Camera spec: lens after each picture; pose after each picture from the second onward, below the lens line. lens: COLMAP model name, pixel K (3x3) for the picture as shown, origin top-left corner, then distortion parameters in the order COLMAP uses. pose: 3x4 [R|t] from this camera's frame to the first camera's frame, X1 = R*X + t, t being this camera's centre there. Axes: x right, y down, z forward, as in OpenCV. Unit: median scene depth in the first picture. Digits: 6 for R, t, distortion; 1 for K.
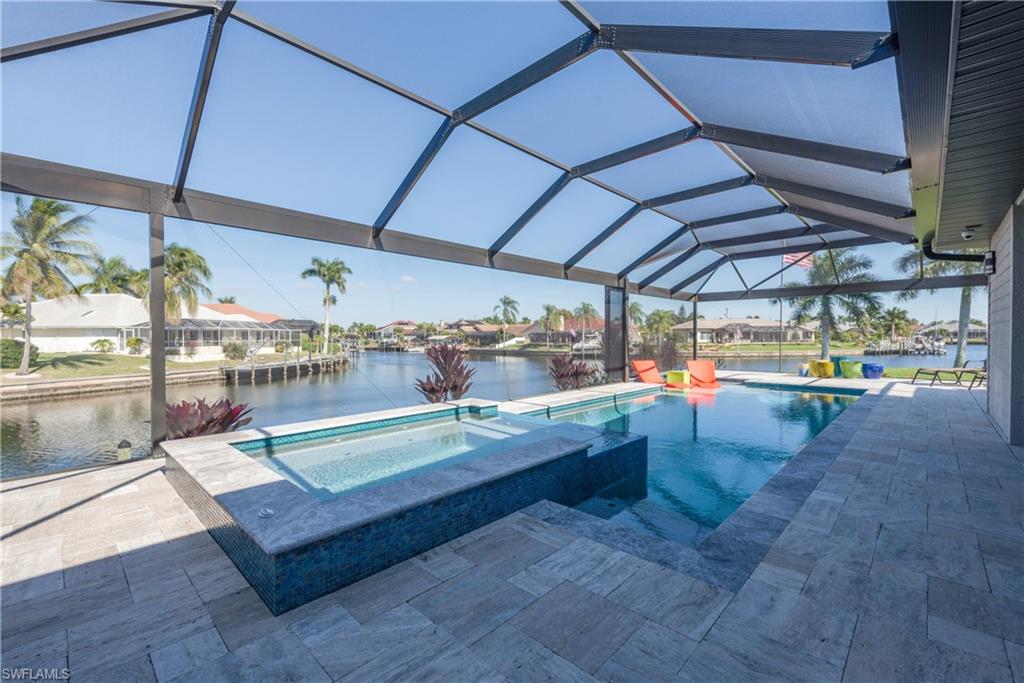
lens RADIAL K [[430.7, 0, 510.7], [0, 430.7, 342.5], [0, 0, 1]] dist [0.003074, 0.000190]
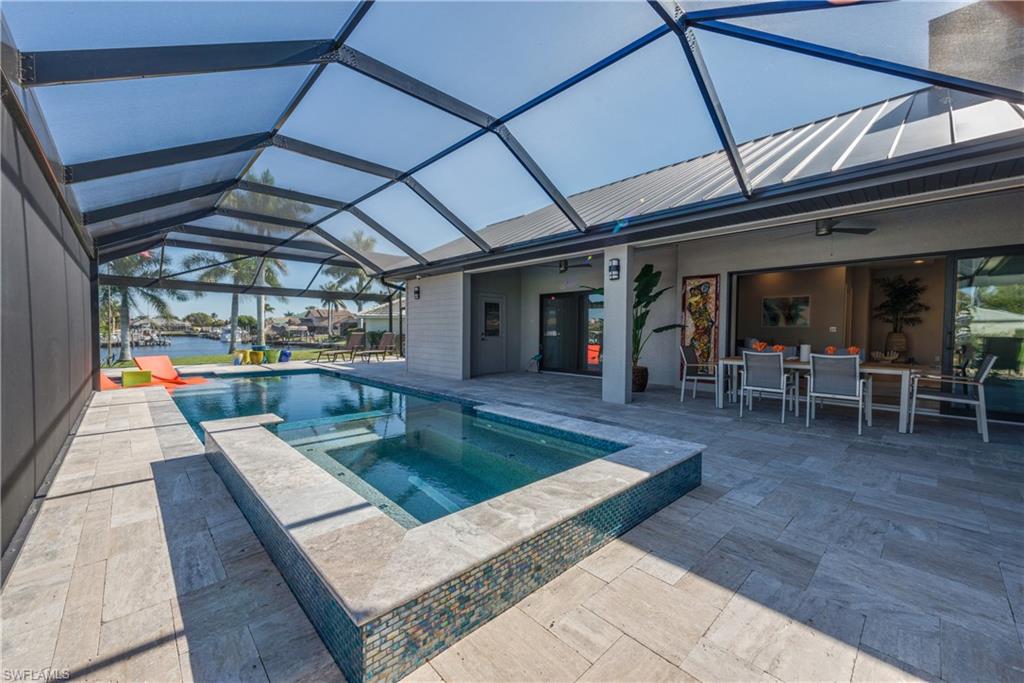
lens RADIAL K [[398.8, 0, 507.1], [0, 398.8, 341.0], [0, 0, 1]] dist [0.003114, 0.000156]
pose [[0.061425, -0.022117, 0.997867, -1.575320], [0.006731, 0.999741, 0.021745, -0.006123], [-0.998089, 0.005381, 0.061558, 1.193279]]
